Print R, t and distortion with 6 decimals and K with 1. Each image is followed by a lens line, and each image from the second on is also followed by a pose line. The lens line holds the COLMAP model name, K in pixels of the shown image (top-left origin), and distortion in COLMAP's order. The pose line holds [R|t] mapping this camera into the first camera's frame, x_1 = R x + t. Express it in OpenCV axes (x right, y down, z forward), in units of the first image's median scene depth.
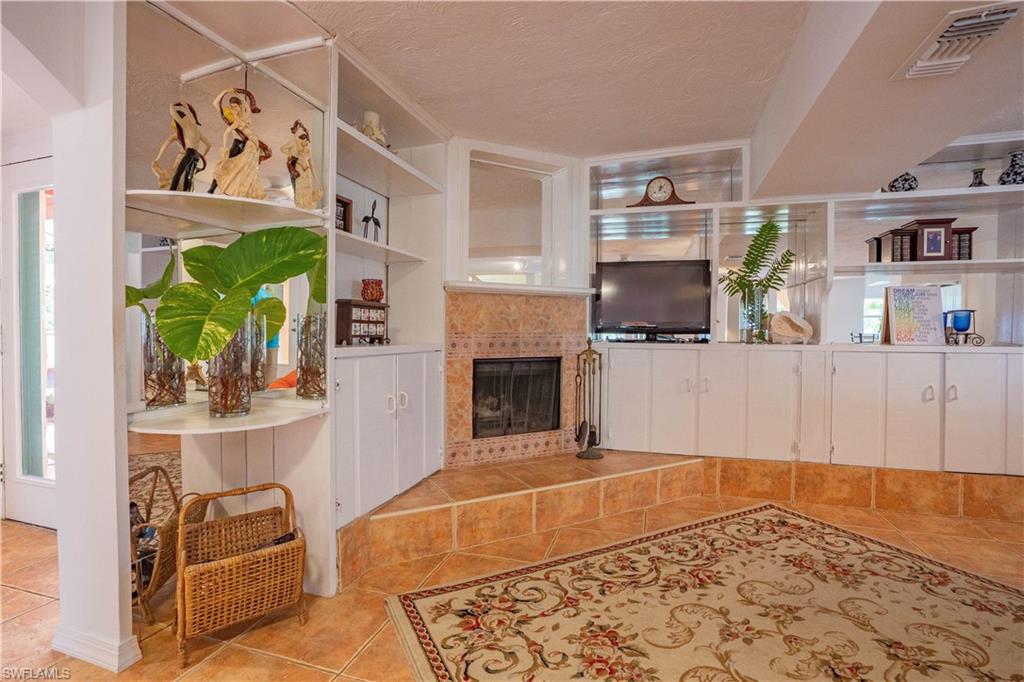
lens RADIAL K [[478.4, 0, 512.0], [0, 478.4, 341.0], [0, 0, 1]] dist [-0.052502, 0.018411]
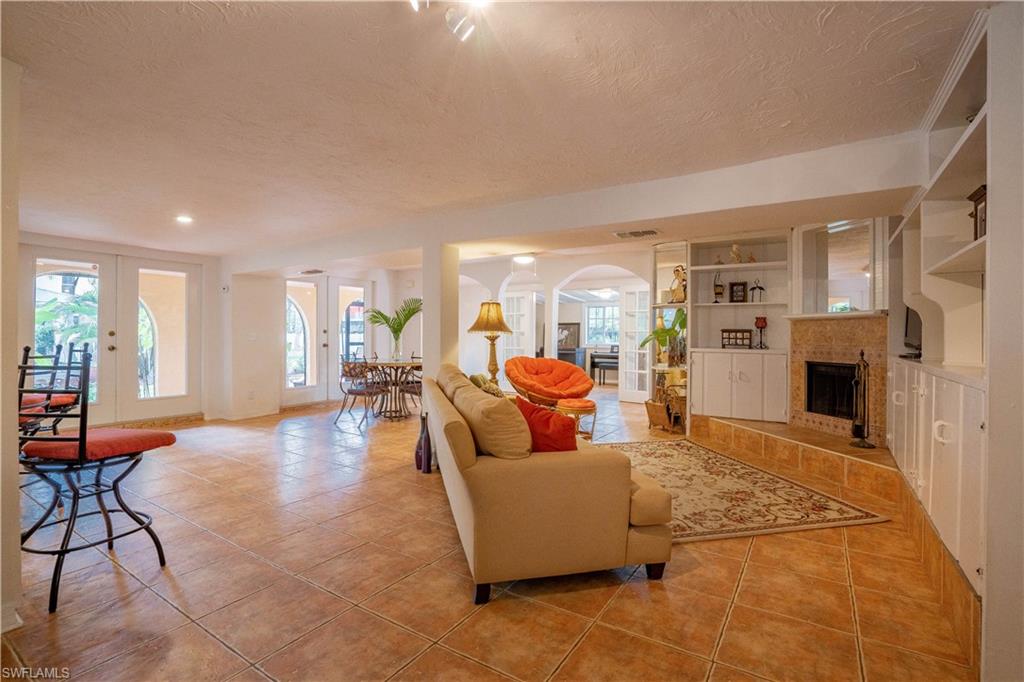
lens RADIAL K [[487.4, 0, 508.7], [0, 487.4, 336.6], [0, 0, 1]] dist [-0.050829, 0.000404]
pose [[-0.286909, -0.002315, -0.957955, 2.105246], [-0.028412, 0.999578, 0.006094, -0.030919], [0.957536, 0.028966, -0.286854, 0.613717]]
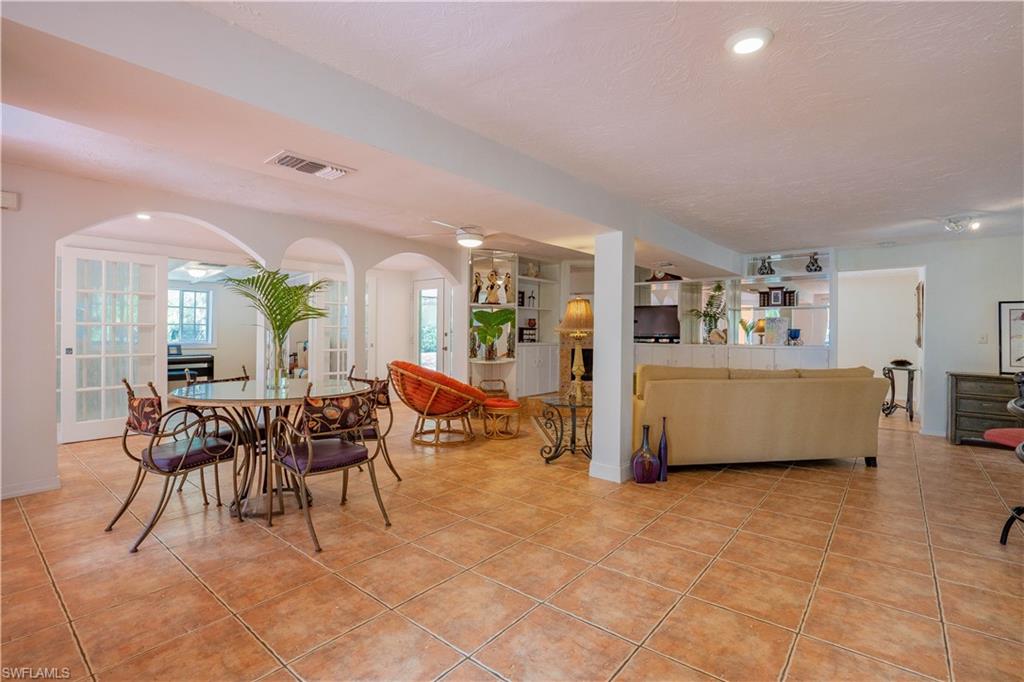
lens RADIAL K [[487.4, 0, 508.7], [0, 487.4, 336.6], [0, 0, 1]] dist [-0.050829, 0.000404]
pose [[0.920050, 0.004529, -0.391775, 0.734304], [-0.010195, 0.999871, -0.012384, 0.011036], [0.391668, 0.015388, 0.919978, -1.753673]]
